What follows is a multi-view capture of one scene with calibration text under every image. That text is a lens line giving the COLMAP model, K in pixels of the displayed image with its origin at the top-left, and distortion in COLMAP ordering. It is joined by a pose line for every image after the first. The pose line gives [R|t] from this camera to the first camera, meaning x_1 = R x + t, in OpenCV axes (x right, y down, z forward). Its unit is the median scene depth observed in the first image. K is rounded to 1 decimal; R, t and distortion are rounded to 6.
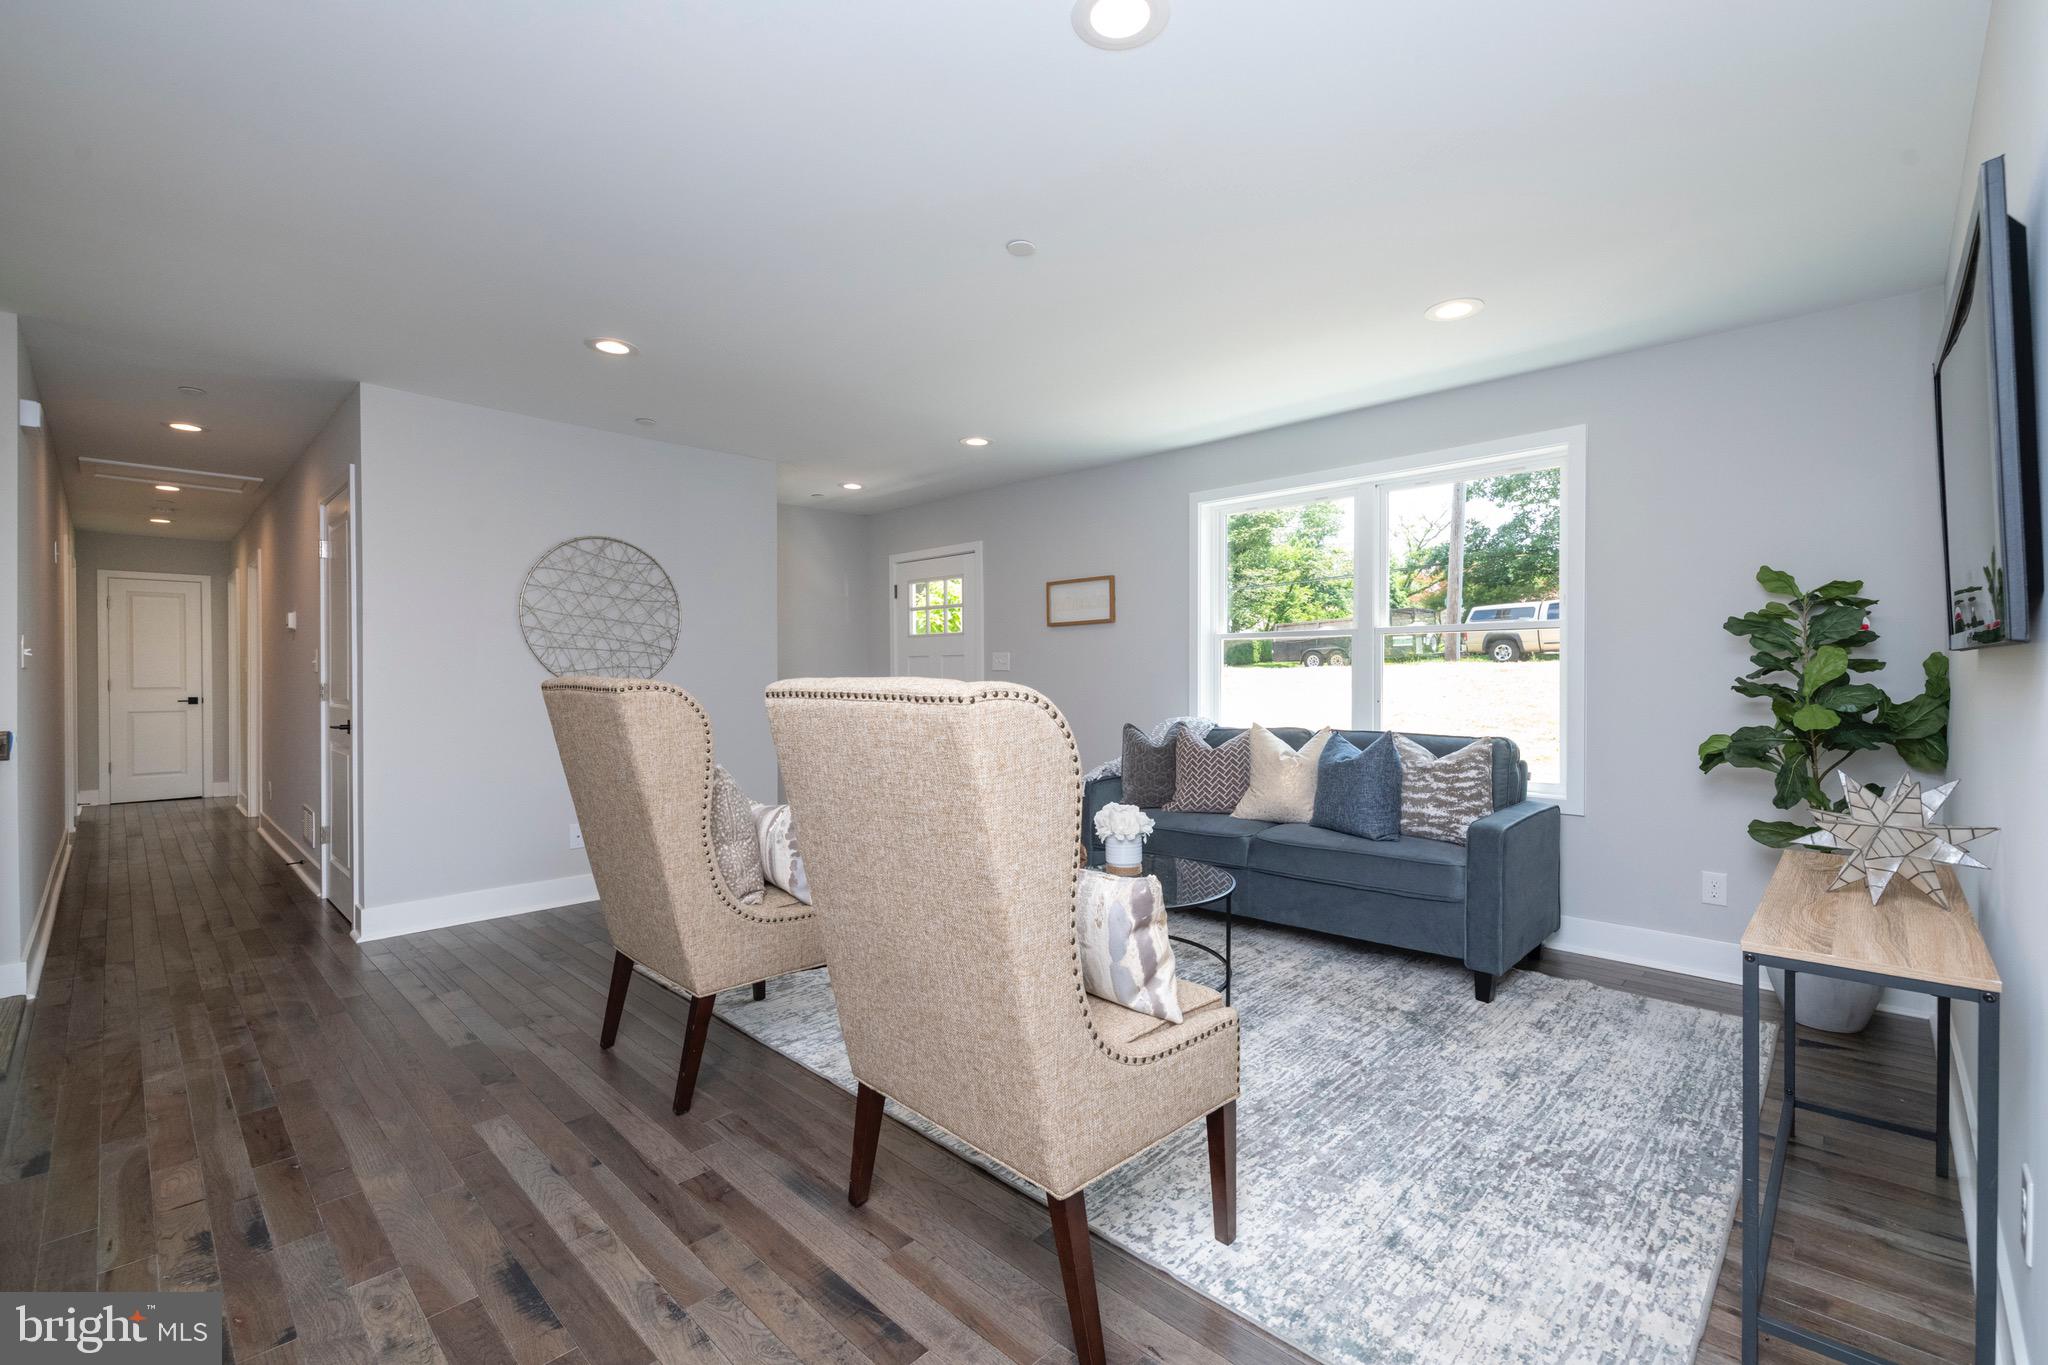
lens RADIAL K [[870.1, 0, 1027.5], [0, 870.1, 679.2], [0, 0, 1]] dist [0.017794, -0.009826]
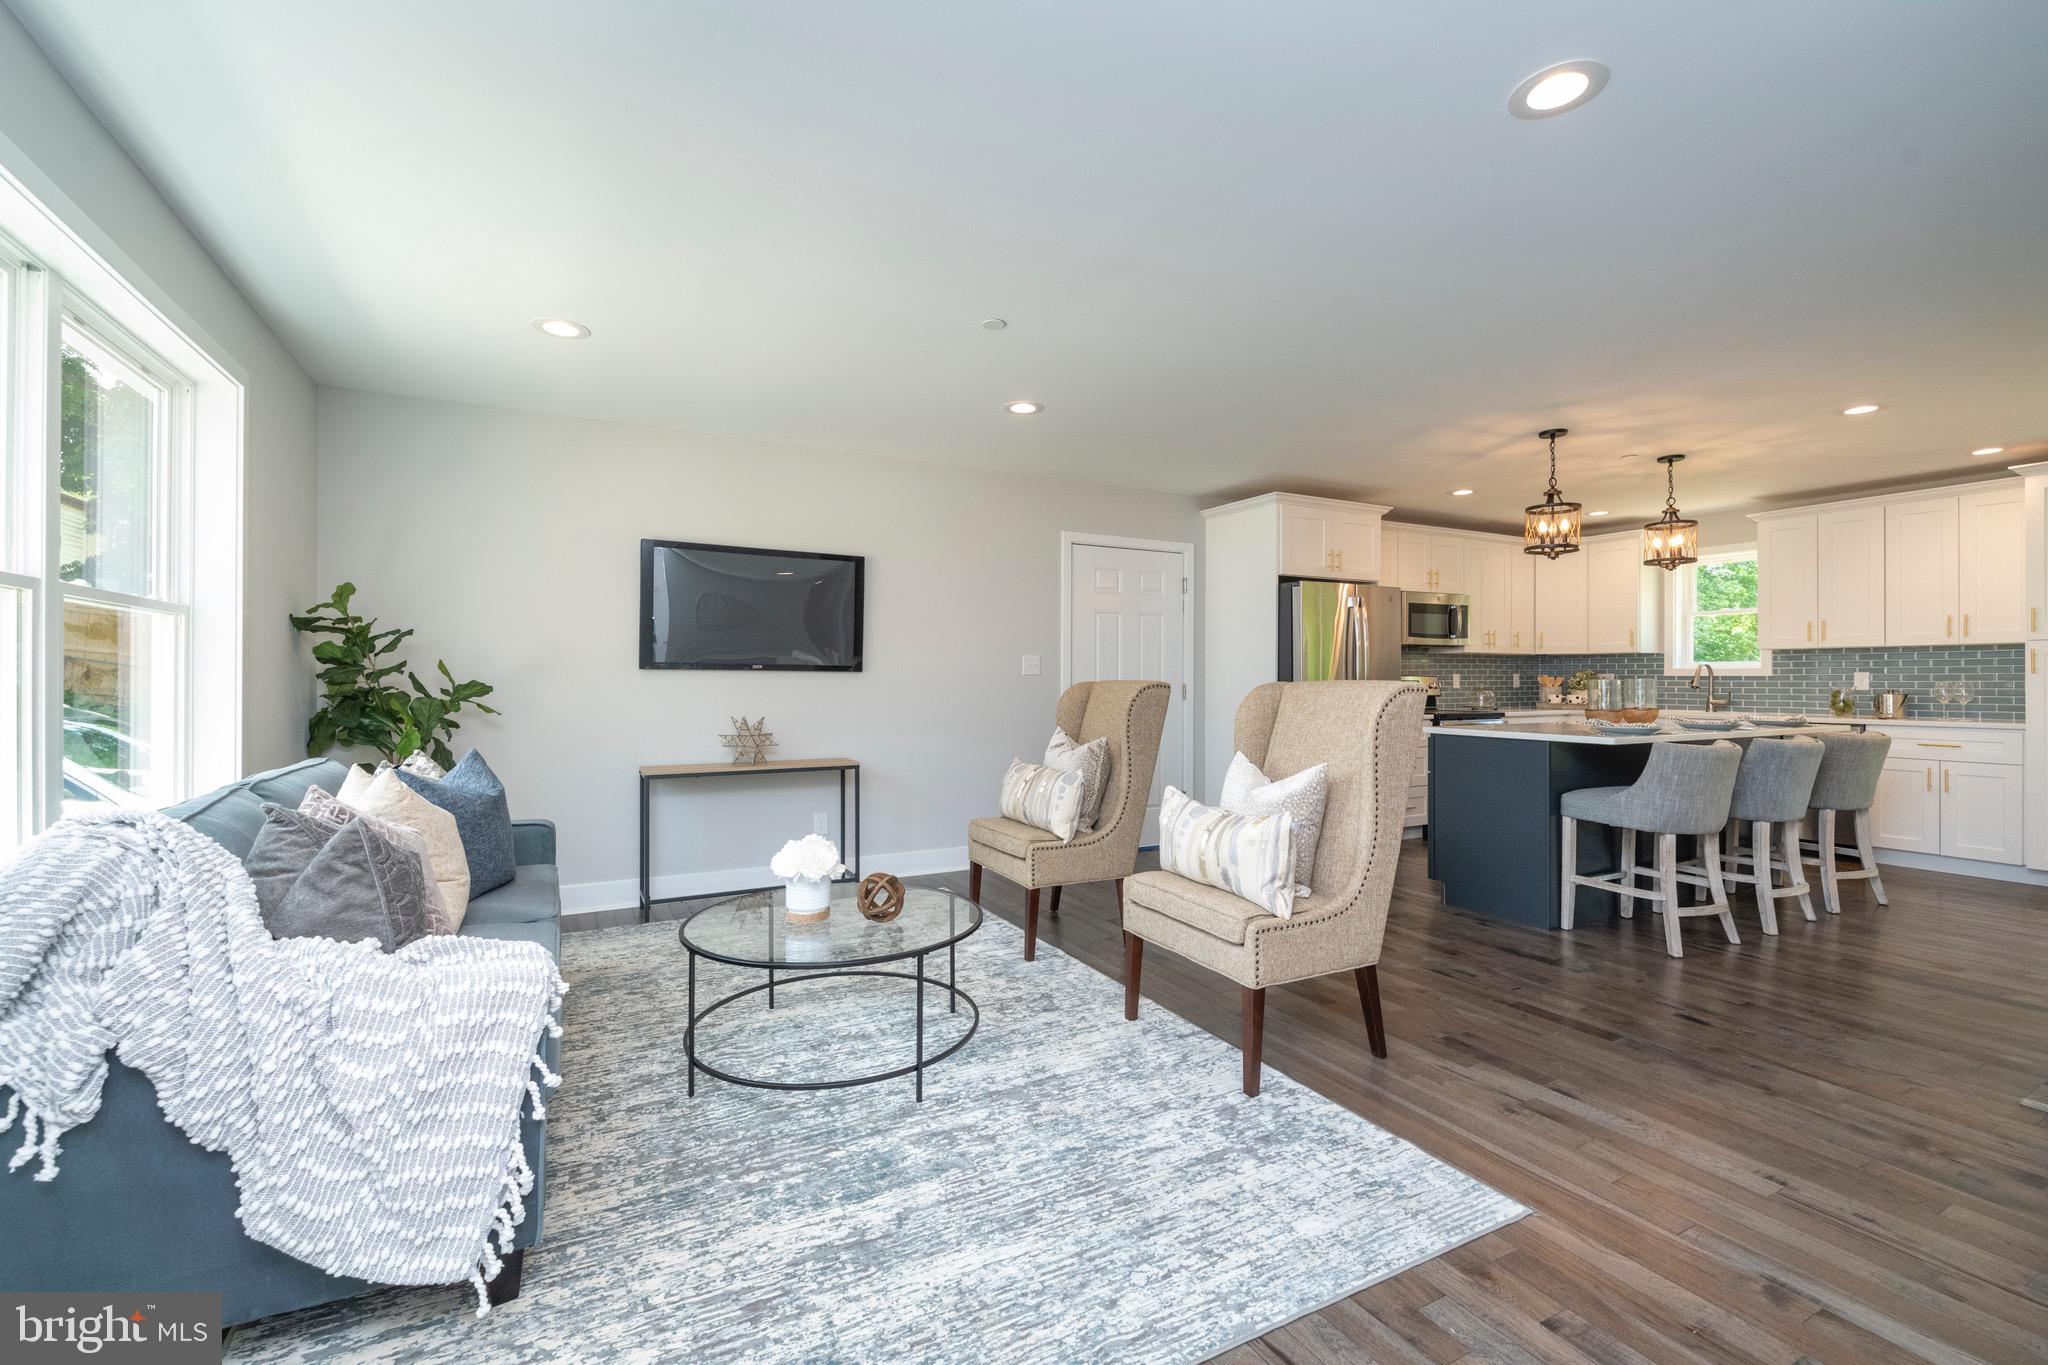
lens RADIAL K [[870.1, 0, 1027.5], [0, 870.1, 679.2], [0, 0, 1]] dist [0.017794, -0.009826]
pose [[-0.950404, 0.000473, 0.311016, -0.259473], [0.001425, 0.999995, 0.002834, -0.005122], [-0.311013, 0.003137, -0.950400, 1.301908]]
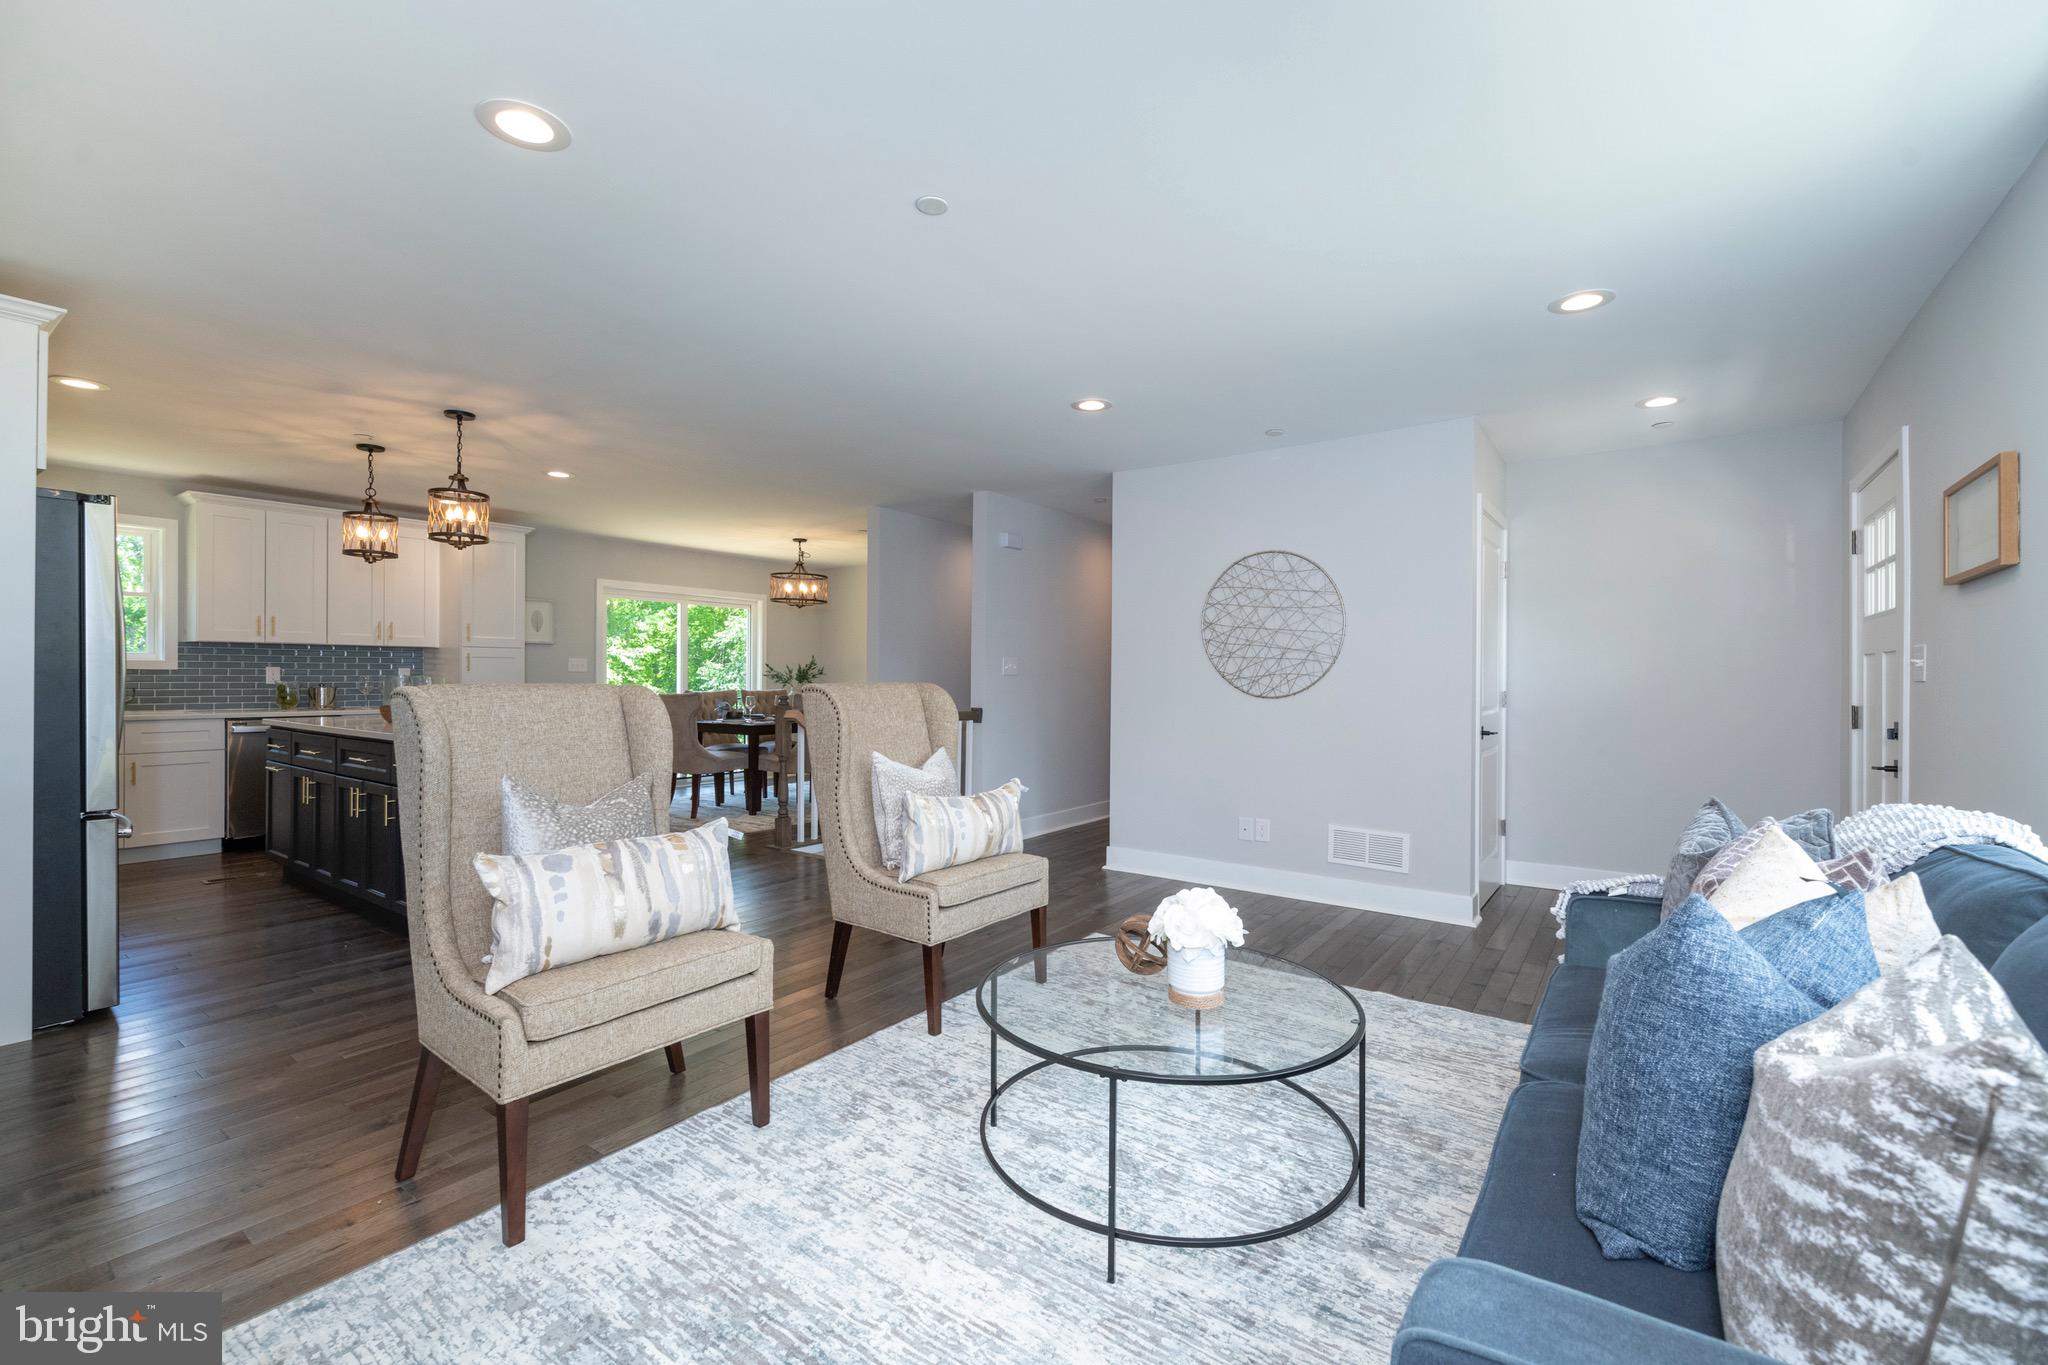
lens RADIAL K [[870.1, 0, 1027.5], [0, 870.1, 679.2], [0, 0, 1]] dist [0.017794, -0.009826]
pose [[0.140709, 0.004122, -0.990042, 0.545441], [-0.011287, 0.999933, 0.002559, -0.007777], [0.989987, 0.010814, 0.140746, 0.598982]]
